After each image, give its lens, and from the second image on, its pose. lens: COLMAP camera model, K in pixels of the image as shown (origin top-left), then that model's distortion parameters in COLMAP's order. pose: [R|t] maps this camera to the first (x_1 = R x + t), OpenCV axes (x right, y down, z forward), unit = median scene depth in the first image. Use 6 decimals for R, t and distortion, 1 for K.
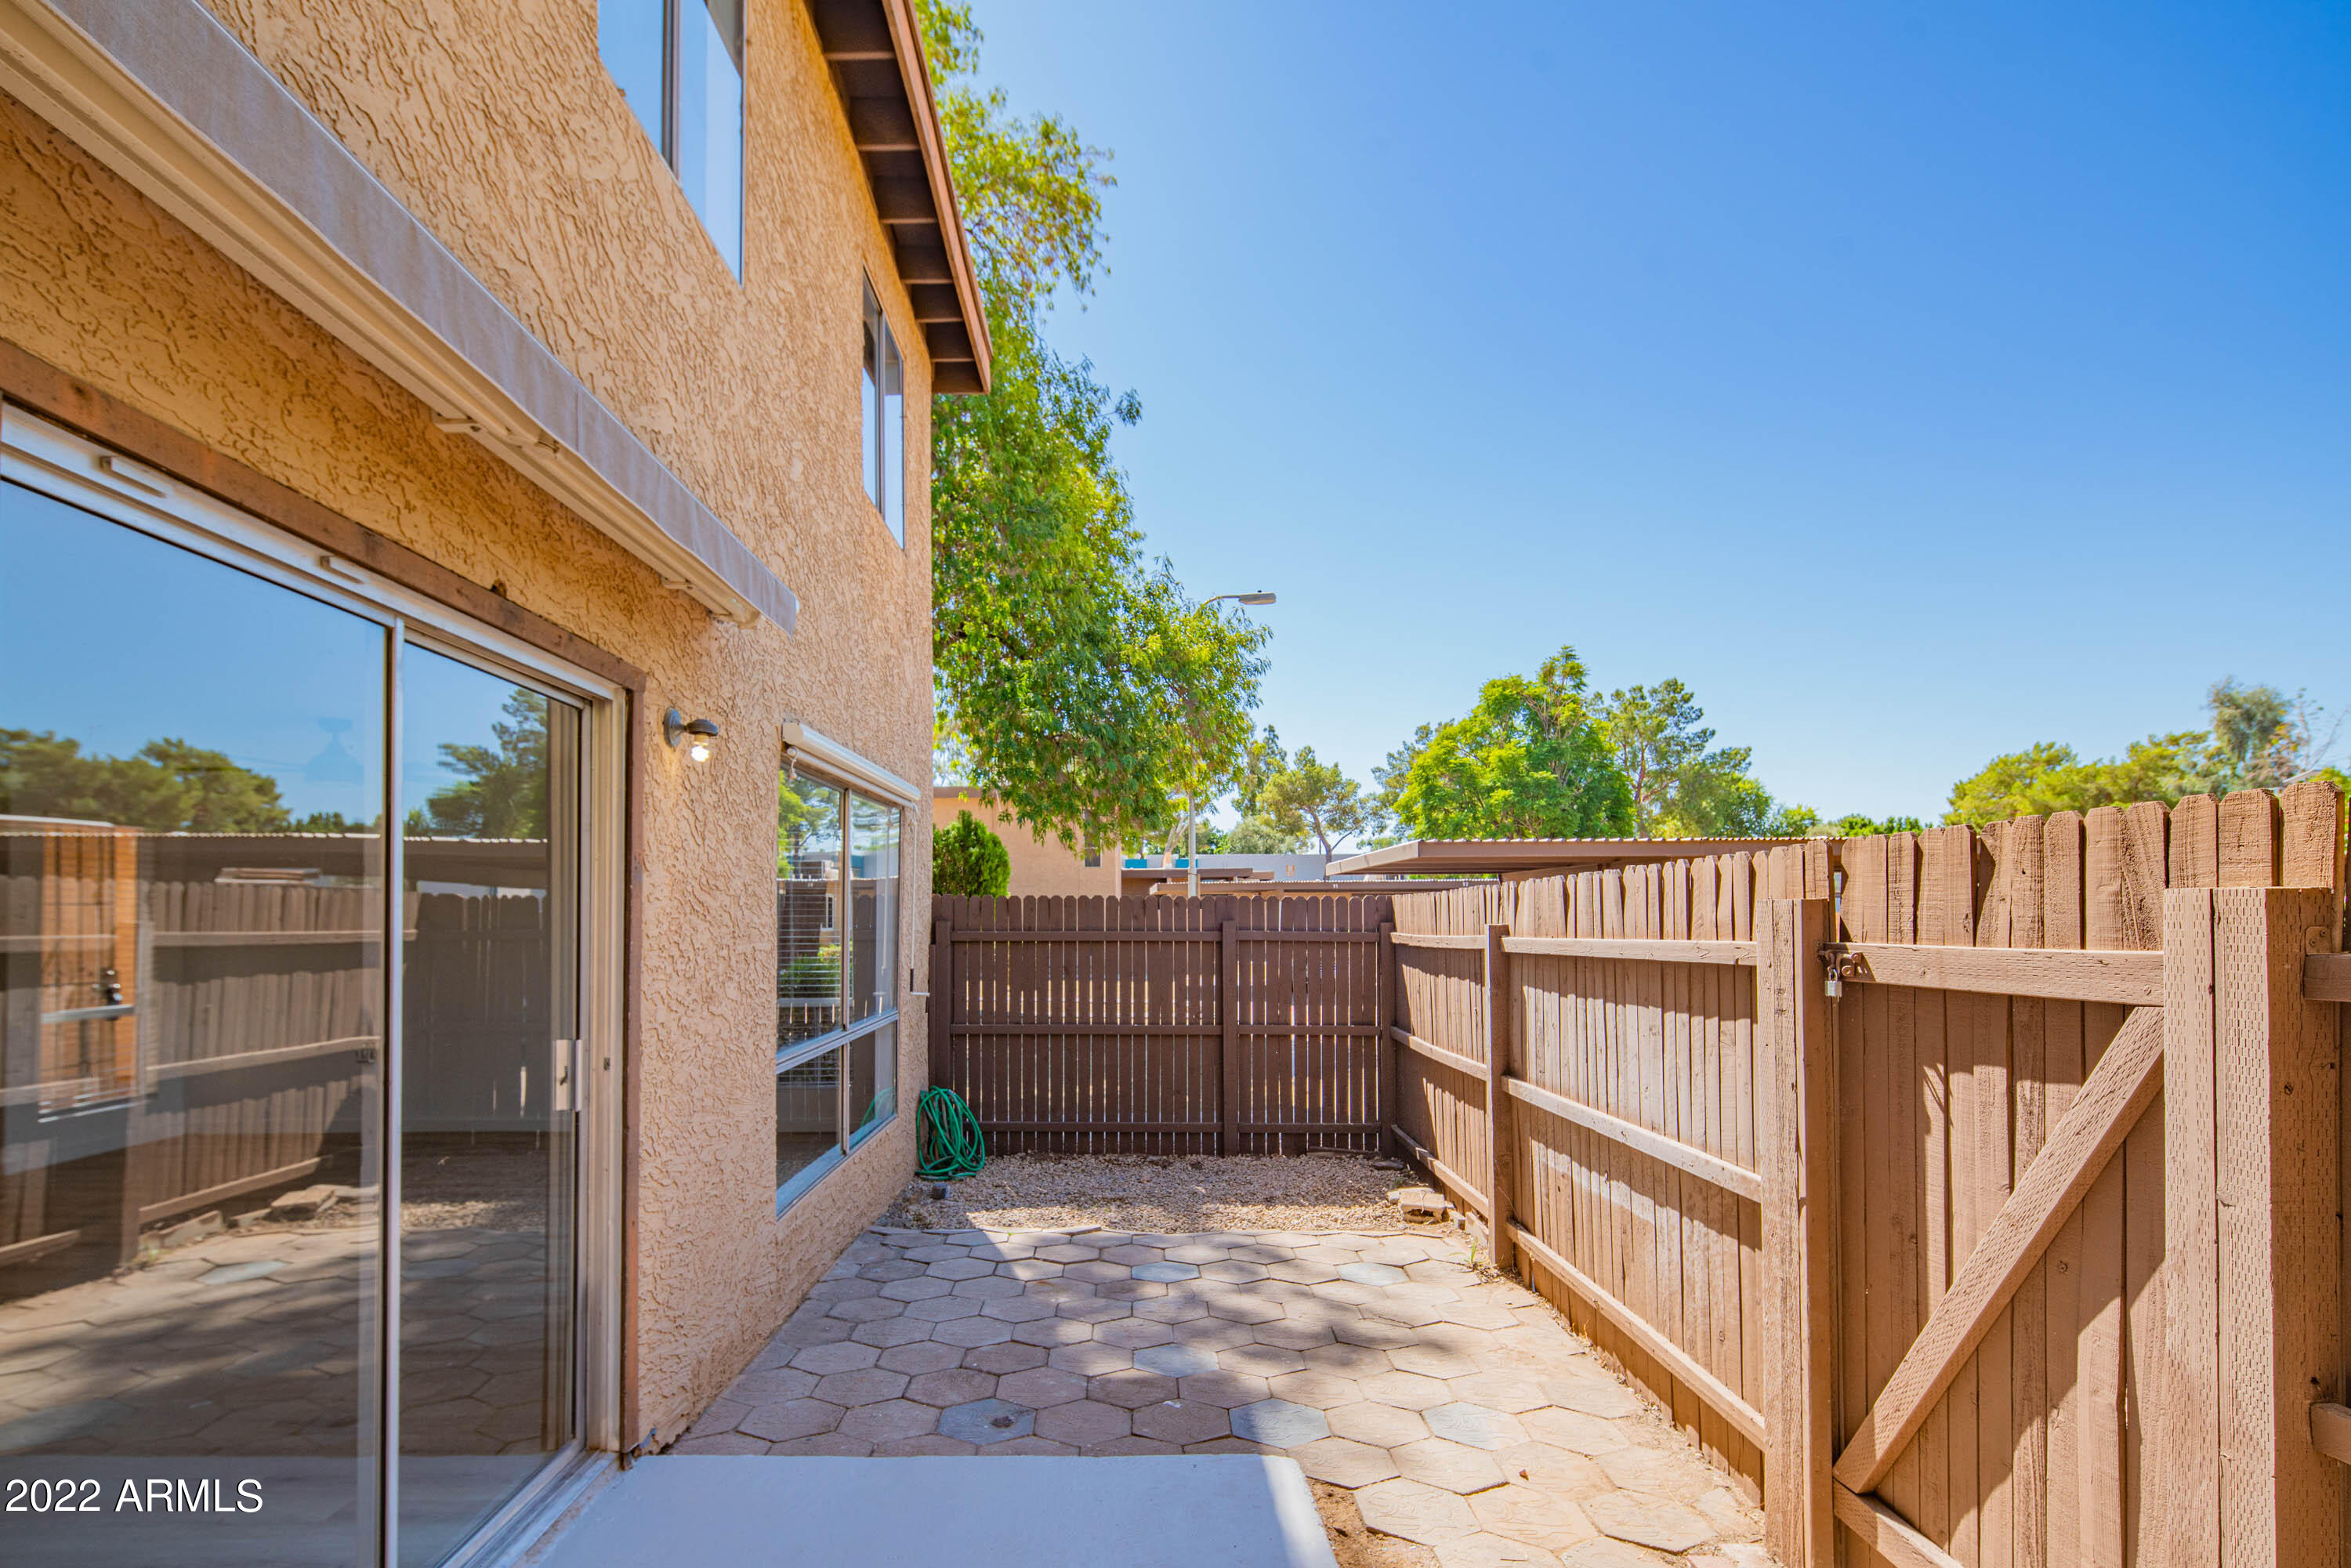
lens RADIAL K [[1227.9, 0, 1093.0], [0, 1227.9, 915.7], [0, 0, 1]] dist [0.002611, -0.002285]
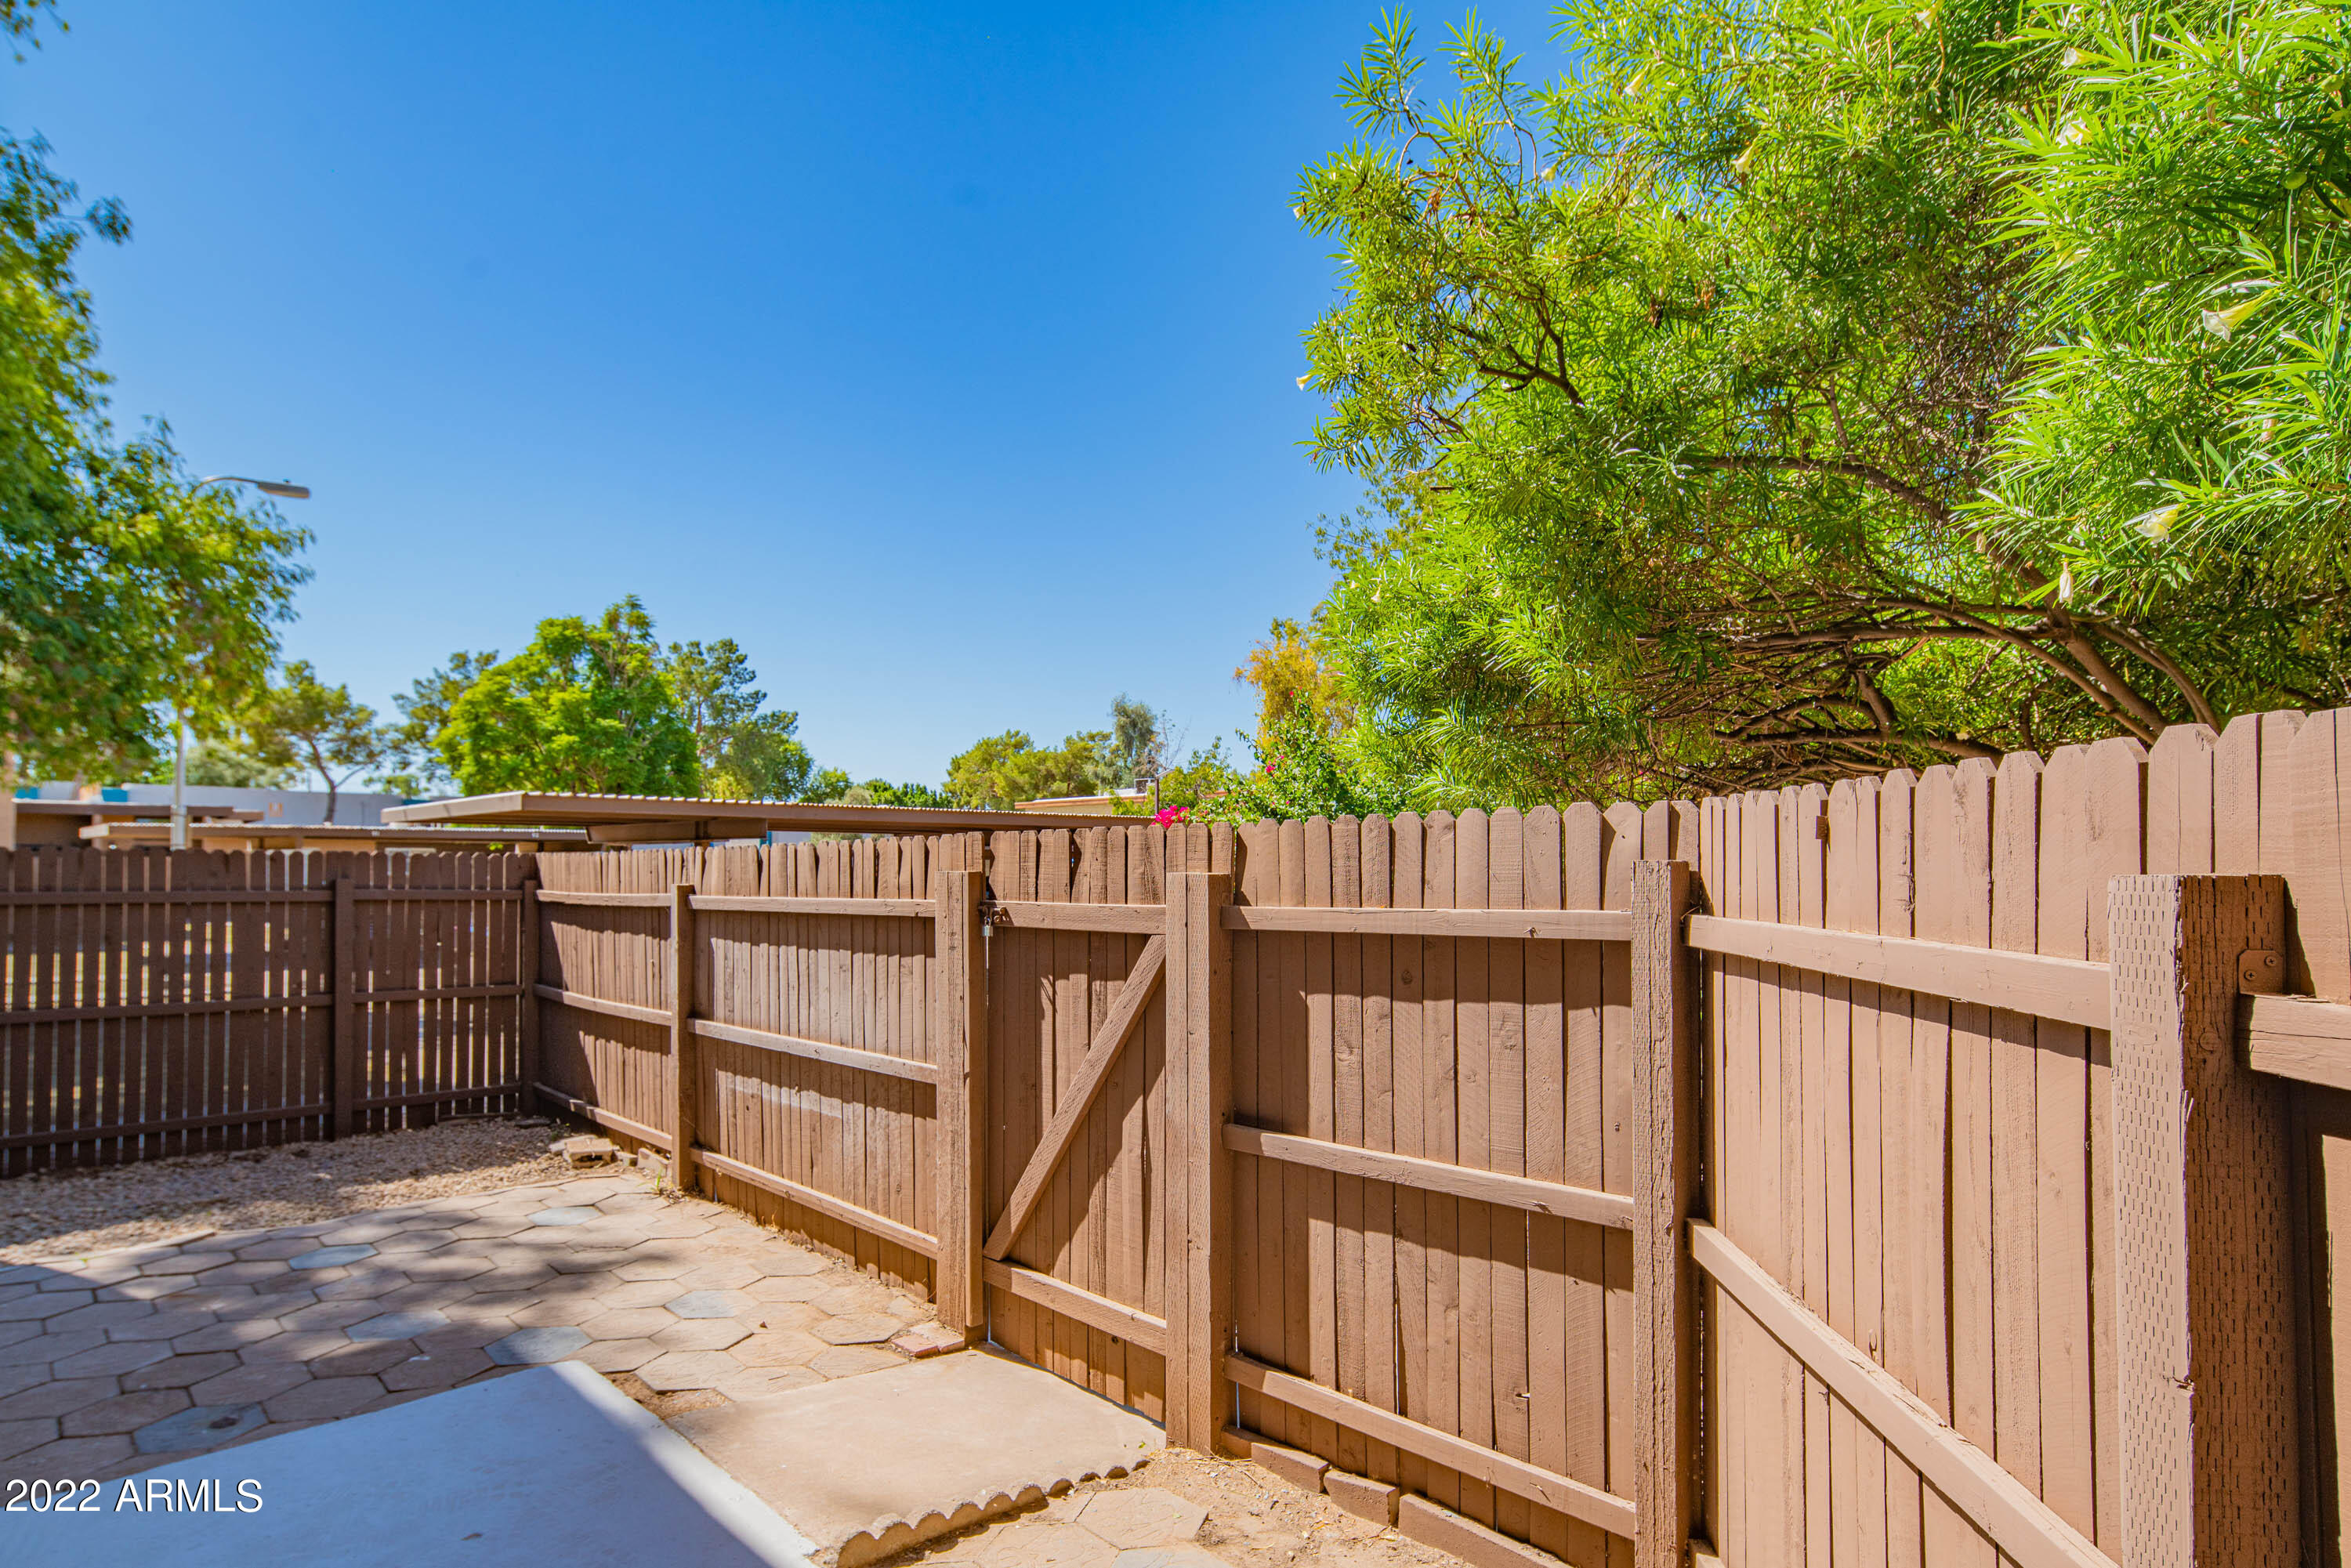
lens RADIAL K [[1259.9, 0, 1170.8], [0, 1259.9, 849.6], [0, 0, 1]] dist [-0.001606, -0.000379]
pose [[0.705036, 0.015335, 0.709006, -0.151809], [-0.005963, 0.999859, -0.015697, -0.008032], [-0.709147, 0.006839, 0.705028, -0.114316]]
